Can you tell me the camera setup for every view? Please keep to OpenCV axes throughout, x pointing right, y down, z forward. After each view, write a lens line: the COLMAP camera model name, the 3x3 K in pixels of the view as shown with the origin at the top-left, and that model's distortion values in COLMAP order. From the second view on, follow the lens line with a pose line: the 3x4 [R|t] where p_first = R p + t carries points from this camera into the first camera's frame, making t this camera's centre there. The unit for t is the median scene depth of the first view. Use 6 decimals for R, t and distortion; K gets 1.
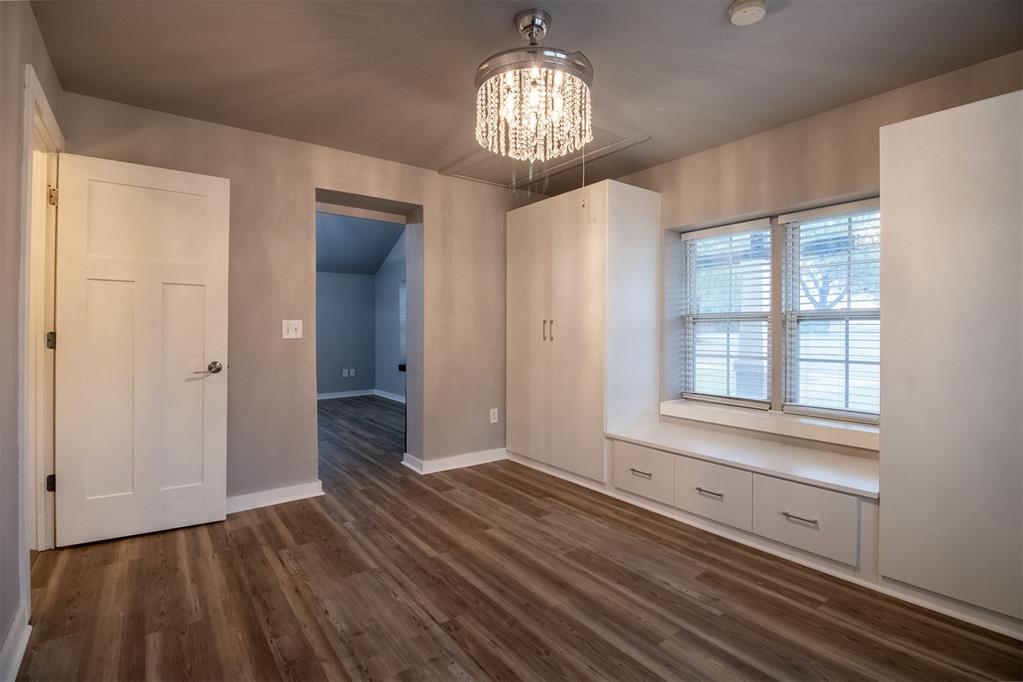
lens RADIAL K [[477.5, 0, 521.1], [0, 477.5, 334.5], [0, 0, 1]] dist [-0.000840, -0.013092]
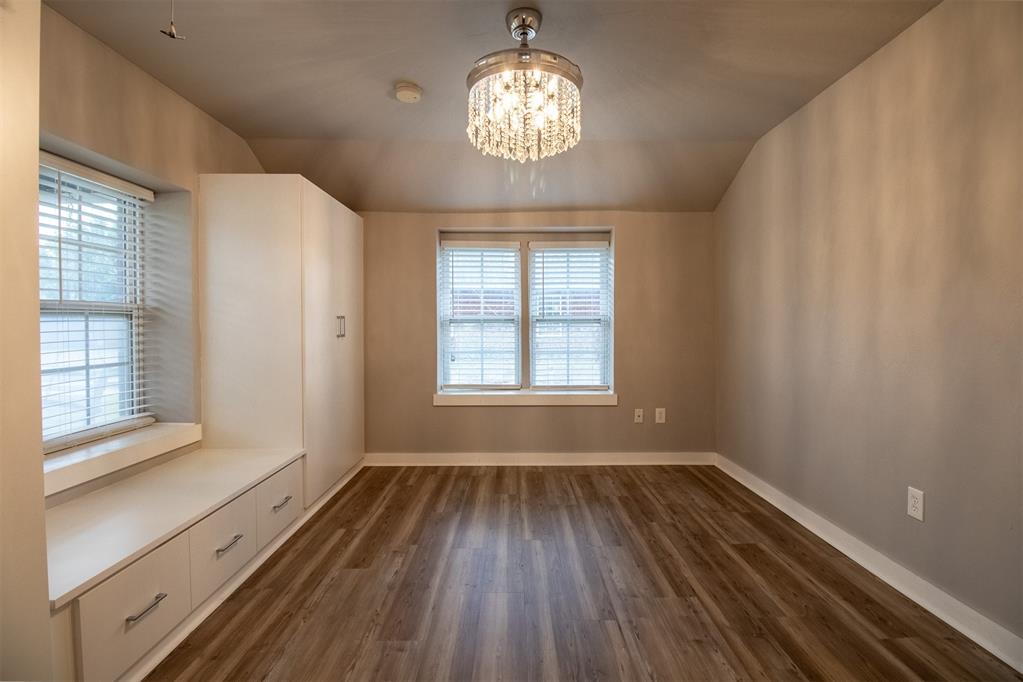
lens RADIAL K [[477.5, 0, 521.1], [0, 477.5, 334.5], [0, 0, 1]] dist [-0.000840, -0.013092]
pose [[-0.797874, -0.011039, 0.602723, -0.544383], [0.009642, 0.999471, 0.031069, -0.023416], [-0.602747, 0.030601, -0.797345, 1.699359]]
